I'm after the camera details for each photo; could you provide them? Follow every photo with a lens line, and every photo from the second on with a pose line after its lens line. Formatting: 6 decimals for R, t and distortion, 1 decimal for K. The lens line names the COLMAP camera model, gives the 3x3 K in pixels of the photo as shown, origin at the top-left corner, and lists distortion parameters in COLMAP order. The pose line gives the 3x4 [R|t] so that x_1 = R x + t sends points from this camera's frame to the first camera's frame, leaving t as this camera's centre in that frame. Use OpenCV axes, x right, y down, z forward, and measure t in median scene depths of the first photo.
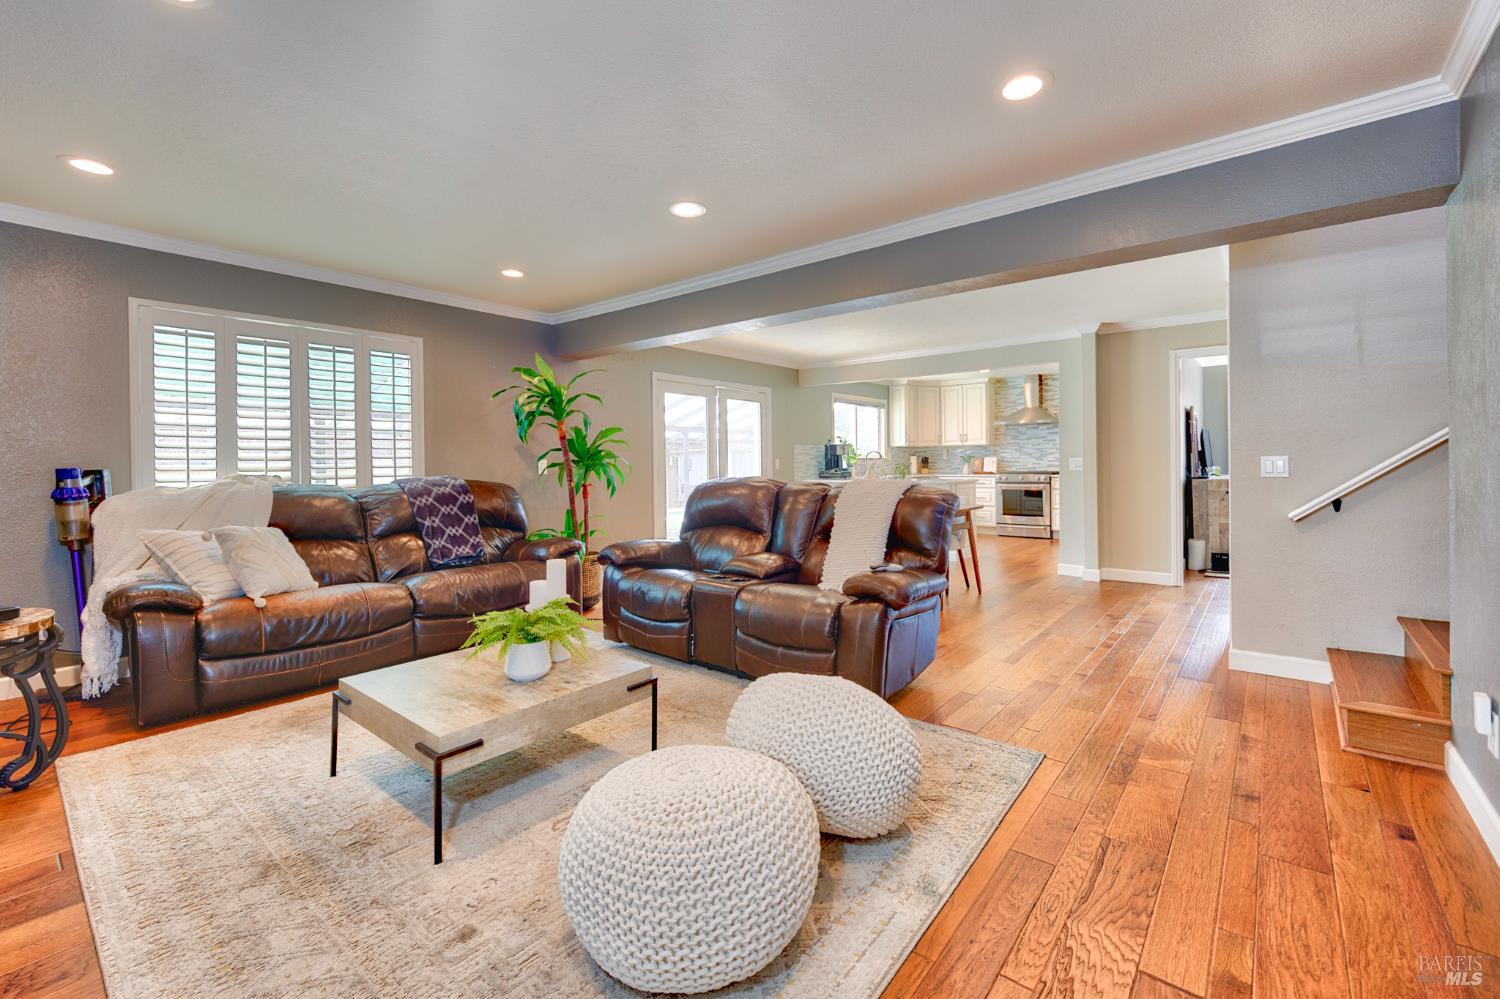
lens RADIAL K [[622.4, 0, 780.8], [0, 622.4, 475.9], [0, 0, 1]] dist [0.000566, 0.000632]
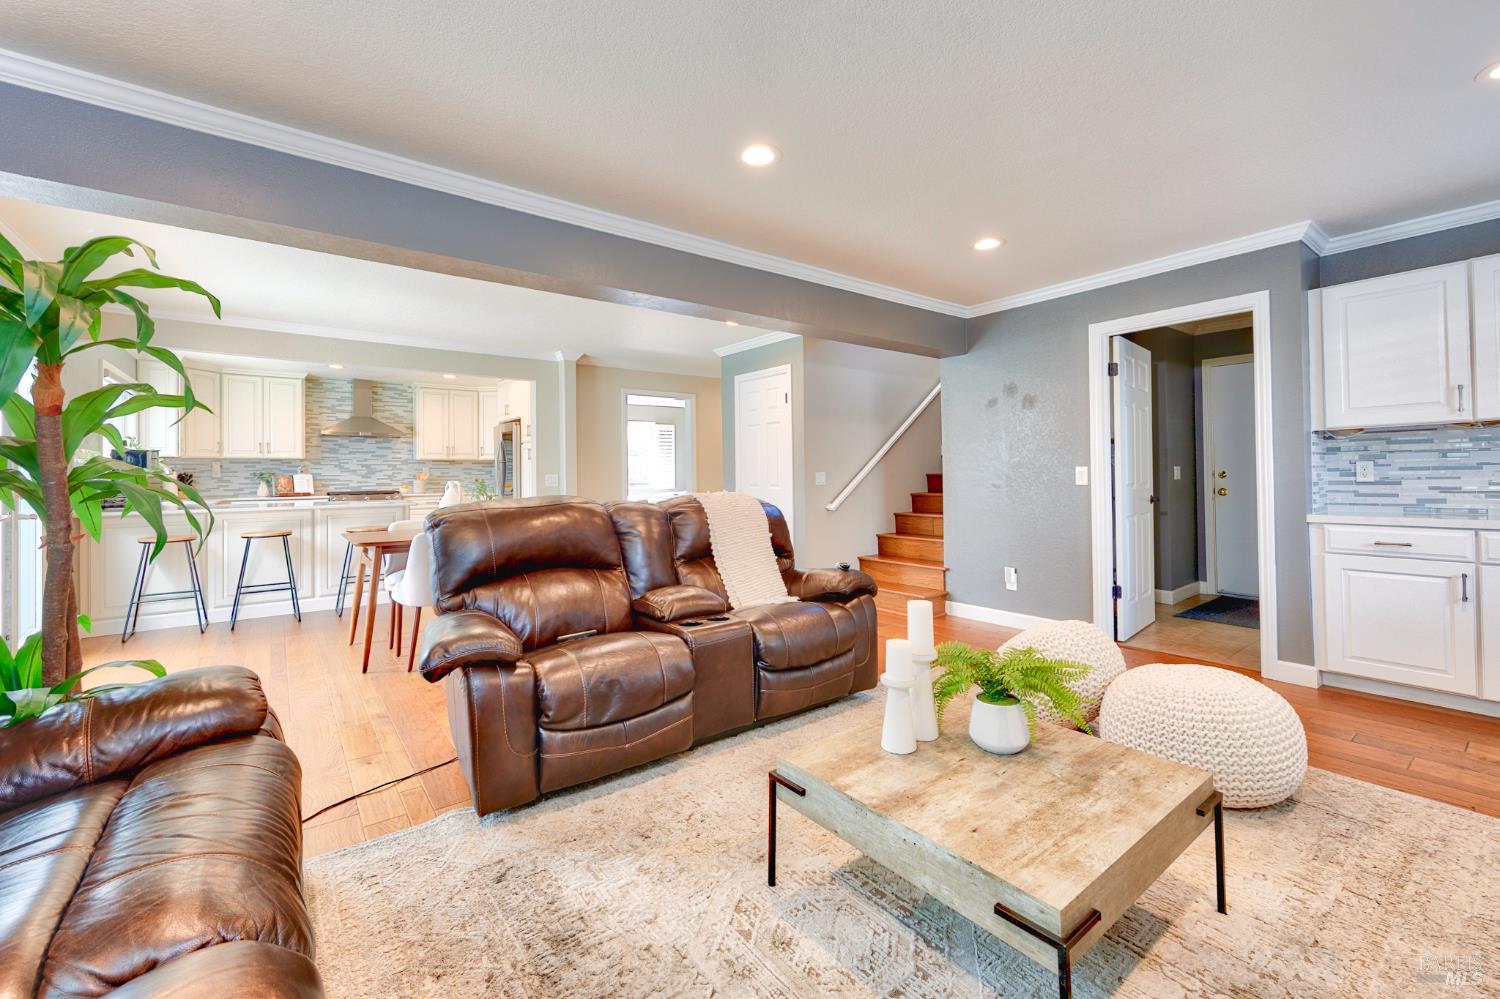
lens RADIAL K [[622.4, 0, 754.6], [0, 622.4, 472.6], [0, 0, 1]] dist [0.000566, 0.000632]
pose [[0.244349, 0.012527, 0.969607, -0.292293], [0.026607, 0.999453, -0.019617, -0.001678], [-0.969322, 0.030592, 0.243882, 0.260716]]
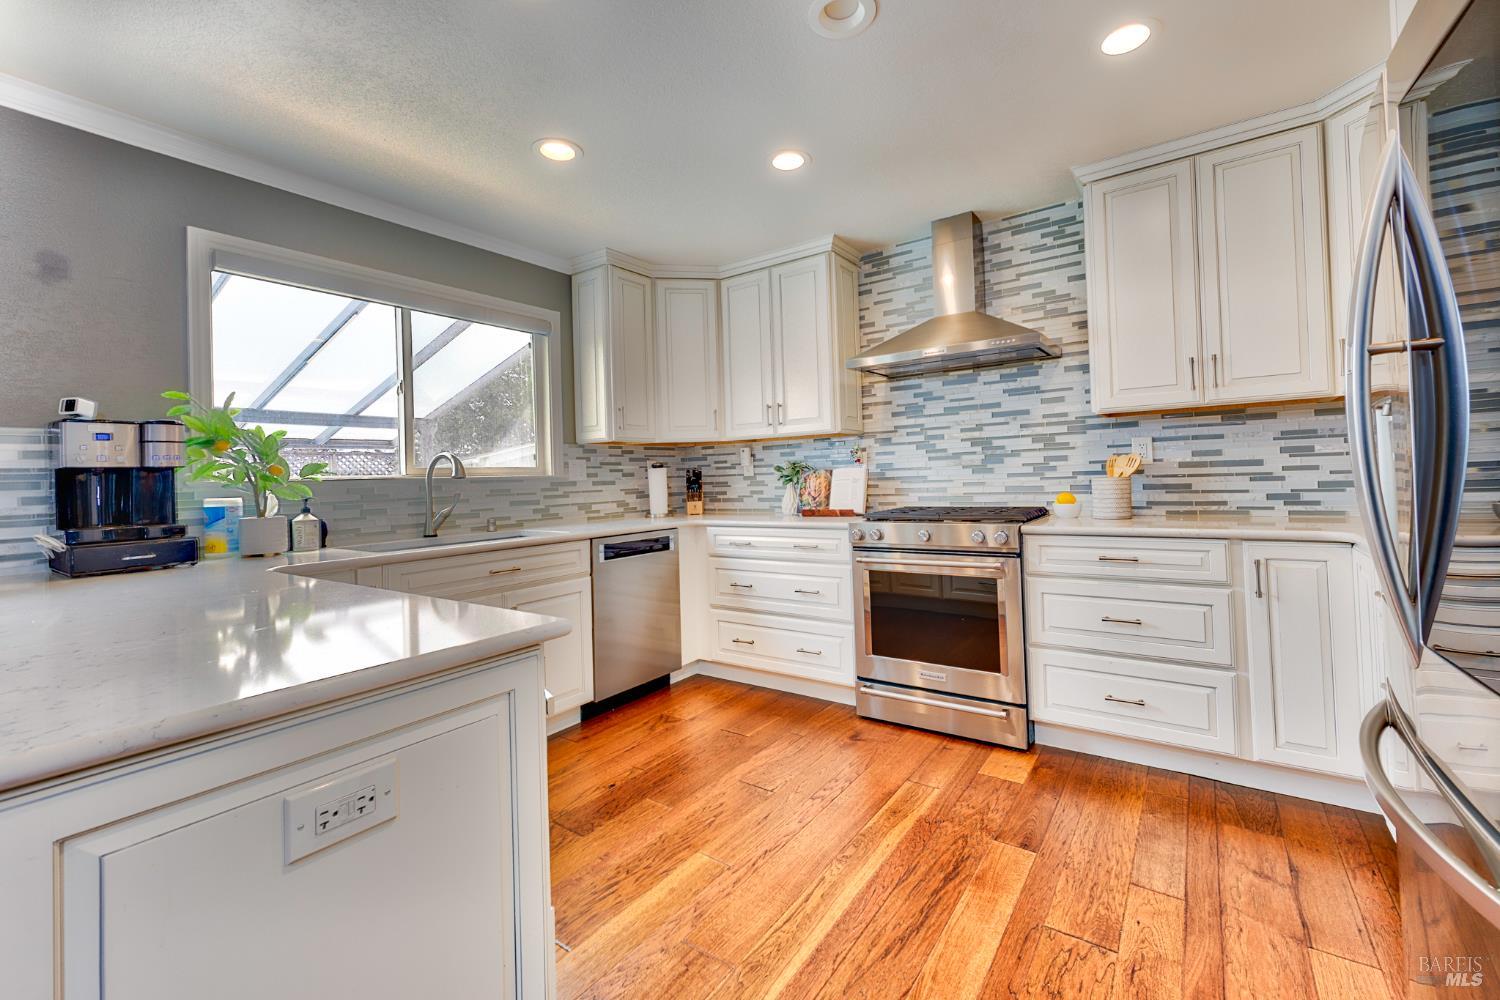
lens RADIAL K [[622.4, 0, 779.0], [0, 622.4, 467.0], [0, 0, 1]] dist [0.000566, 0.000632]
pose [[0.997687, -0.017001, 0.065808, 0.280781], [0.019611, 0.999038, -0.039232, -0.017625], [-0.065078, 0.040432, 0.997061, 0.665320]]
